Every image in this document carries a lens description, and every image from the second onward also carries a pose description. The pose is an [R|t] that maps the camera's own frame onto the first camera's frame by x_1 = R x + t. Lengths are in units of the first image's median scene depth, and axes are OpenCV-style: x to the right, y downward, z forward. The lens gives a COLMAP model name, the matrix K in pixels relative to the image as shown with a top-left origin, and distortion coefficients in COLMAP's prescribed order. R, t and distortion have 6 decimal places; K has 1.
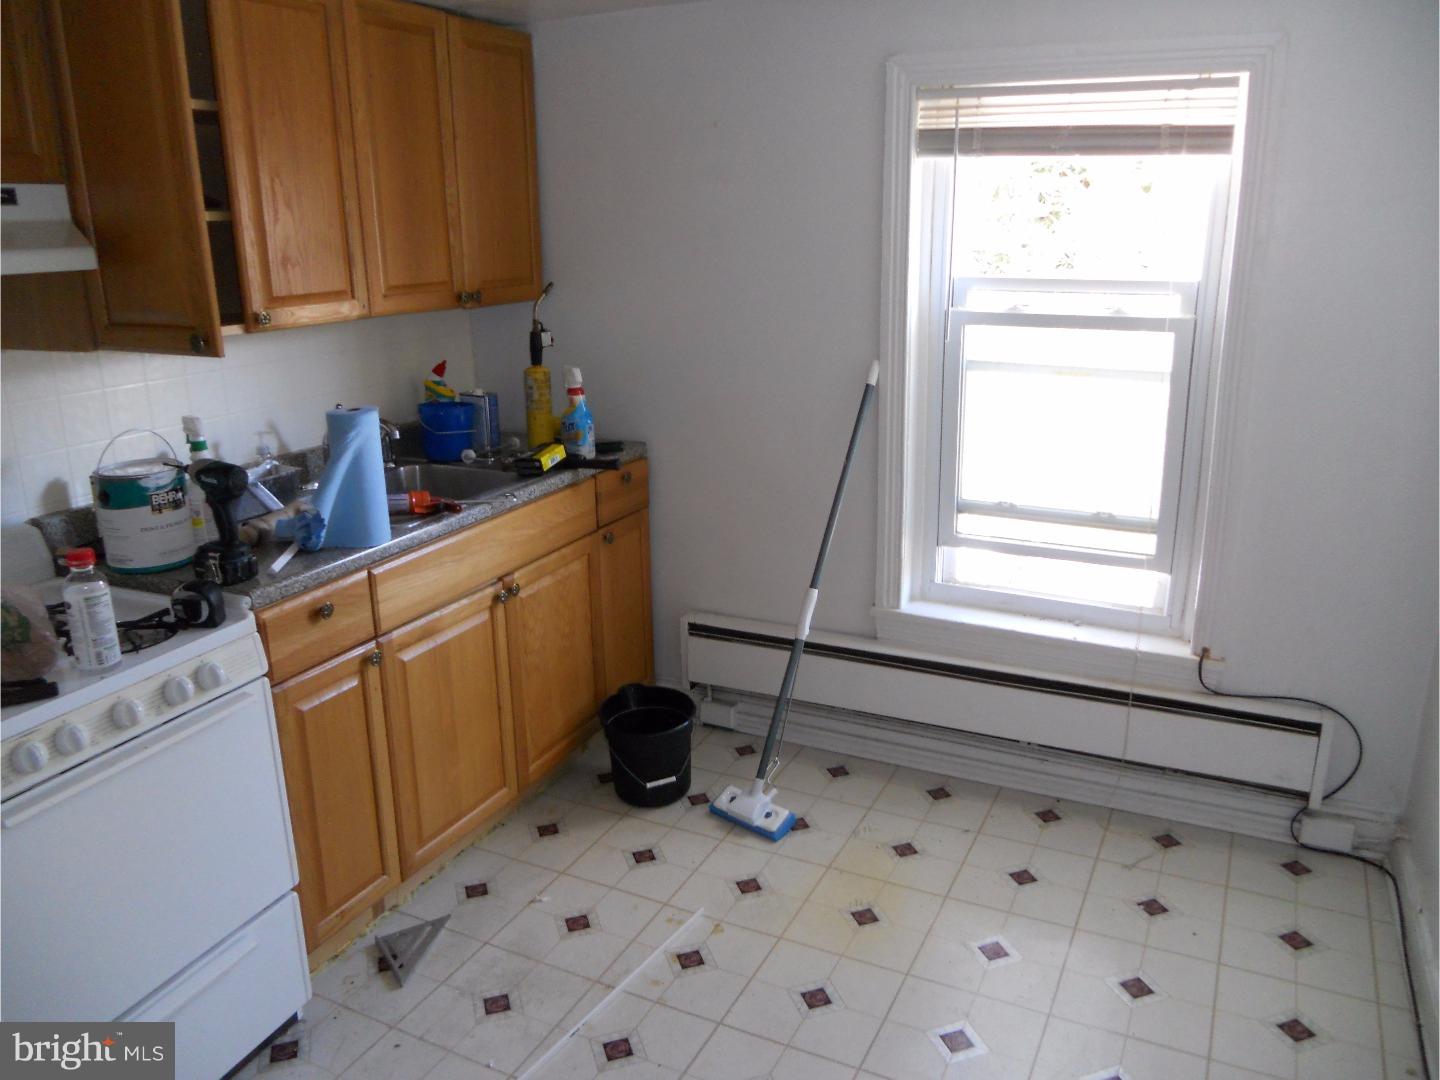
lens RADIAL K [[1134.1, 0, 725.5], [0, 1134.1, 539.4], [0, 0, 1]] dist [-0.003854, -0.002058]
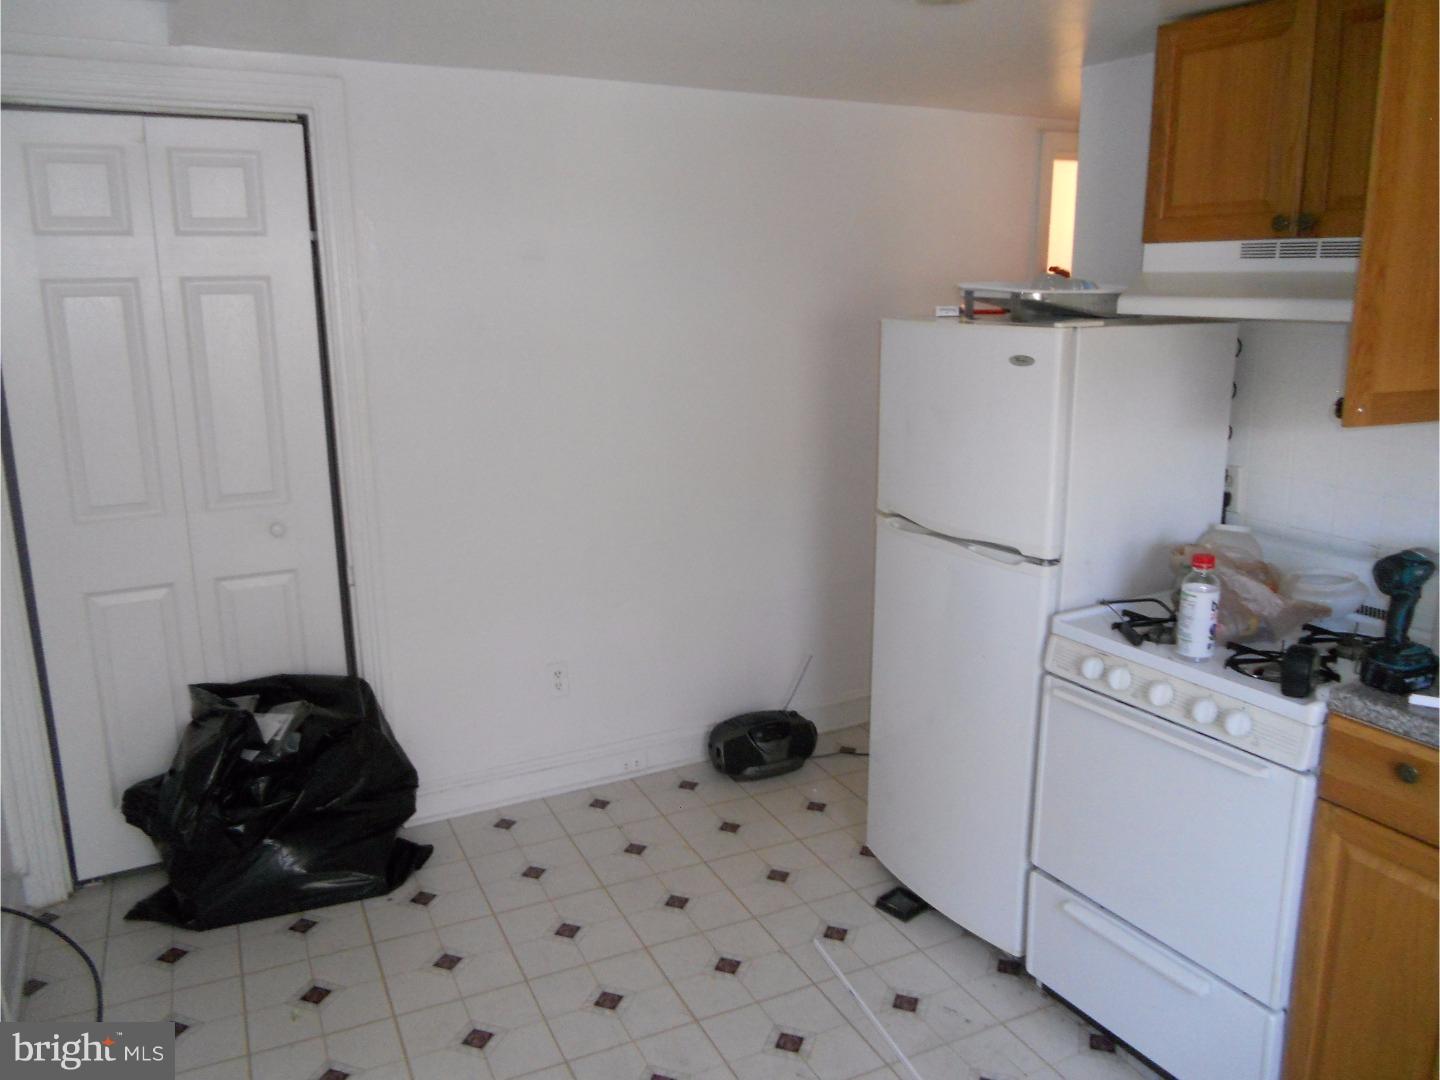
lens RADIAL K [[1134.1, 0, 725.5], [0, 1134.1, 539.4], [0, 0, 1]] dist [-0.003854, -0.002058]
pose [[-0.598801, 0.193749, -0.777109, 0.581015], [-0.206782, 0.899999, 0.383723, -0.325567], [0.773743, 0.390466, -0.498856, 1.100514]]
